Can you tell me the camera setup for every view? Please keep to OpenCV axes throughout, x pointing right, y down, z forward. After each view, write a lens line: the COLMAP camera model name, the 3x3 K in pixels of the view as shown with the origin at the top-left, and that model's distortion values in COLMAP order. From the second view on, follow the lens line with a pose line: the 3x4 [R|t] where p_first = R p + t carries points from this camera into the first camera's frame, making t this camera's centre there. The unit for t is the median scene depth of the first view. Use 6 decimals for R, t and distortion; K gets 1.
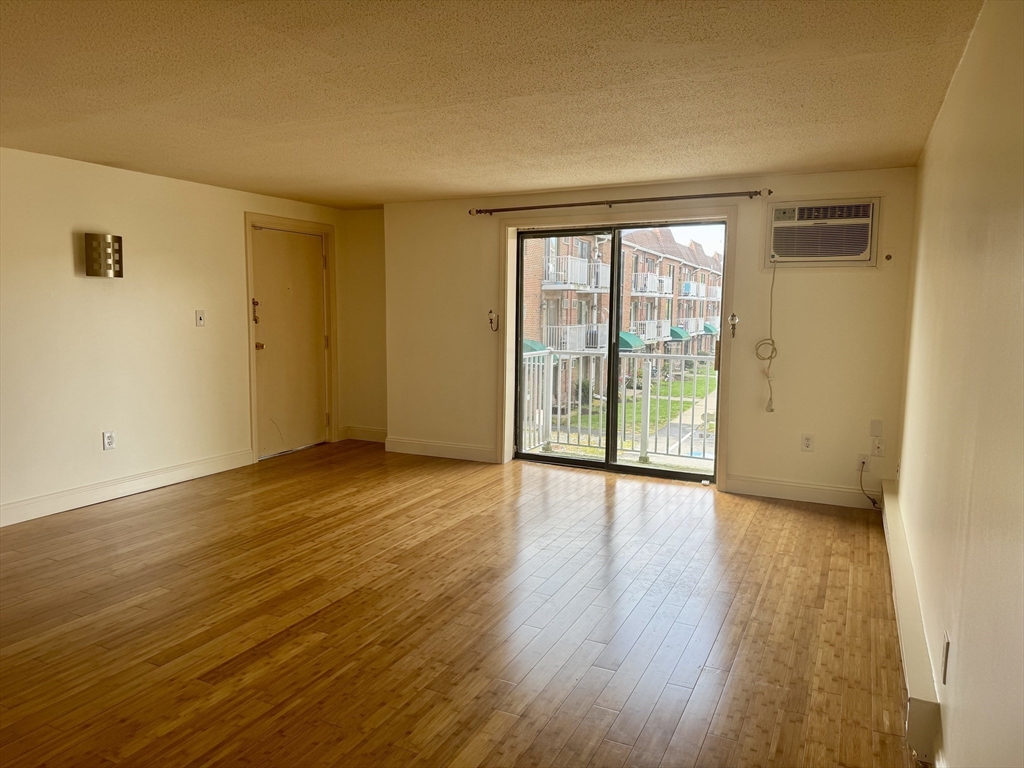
lens RADIAL K [[710.5, 0, 512.0], [0, 710.5, 384.0], [0, 0, 1]] dist [-0.003318, -0.005502]
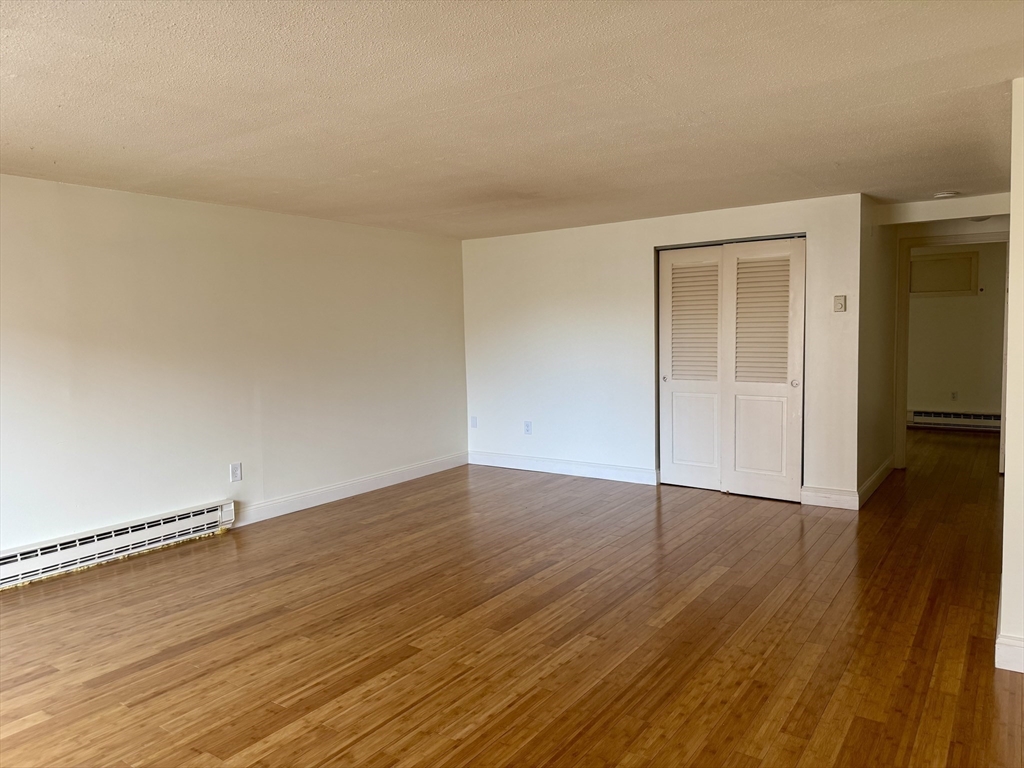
lens RADIAL K [[712.6, 0, 512.0], [0, 712.6, 384.0], [0, 0, 1]] dist [0.087497, 0.003079]
pose [[-0.986647, 0.001798, 0.162863, -0.337526], [0.033467, 0.980840, 0.191917, -0.167242], [-0.159397, 0.194805, -0.967803, 1.403737]]
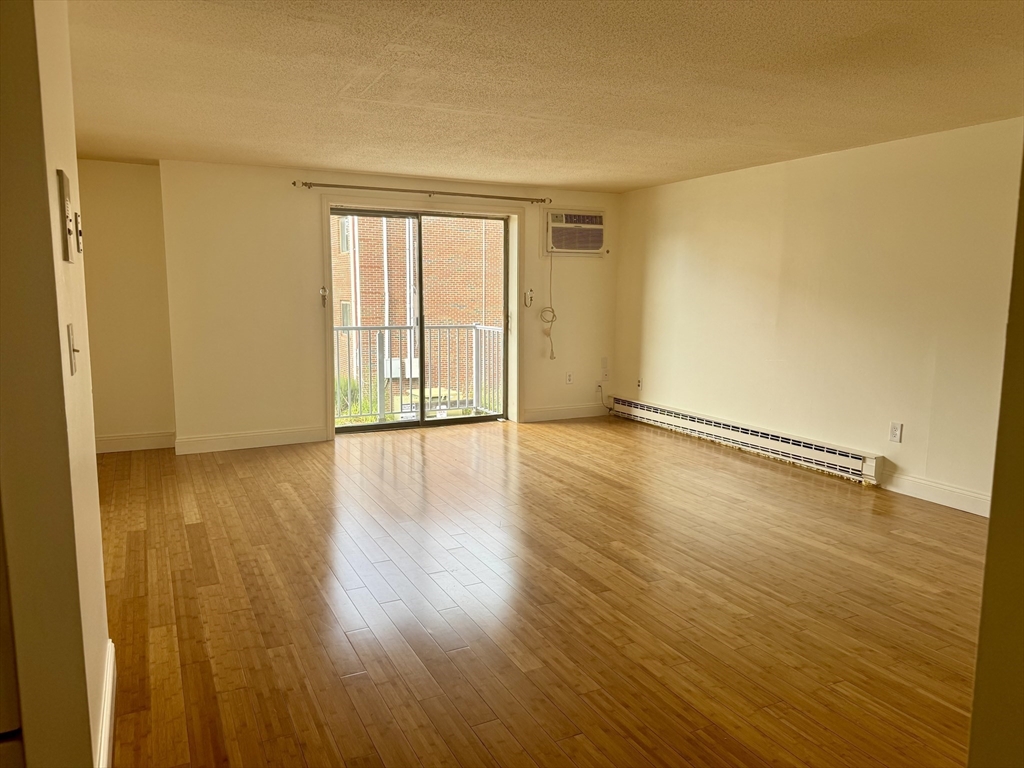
lens RADIAL K [[712.6, 0, 512.0], [0, 712.6, 384.0], [0, 0, 1]] dist [0.087497, 0.003079]
pose [[0.602004, -0.106415, 0.791371, -0.858411], [0.086618, 0.993934, 0.067763, -0.017936], [-0.793781, 0.027753, 0.607570, 0.232492]]
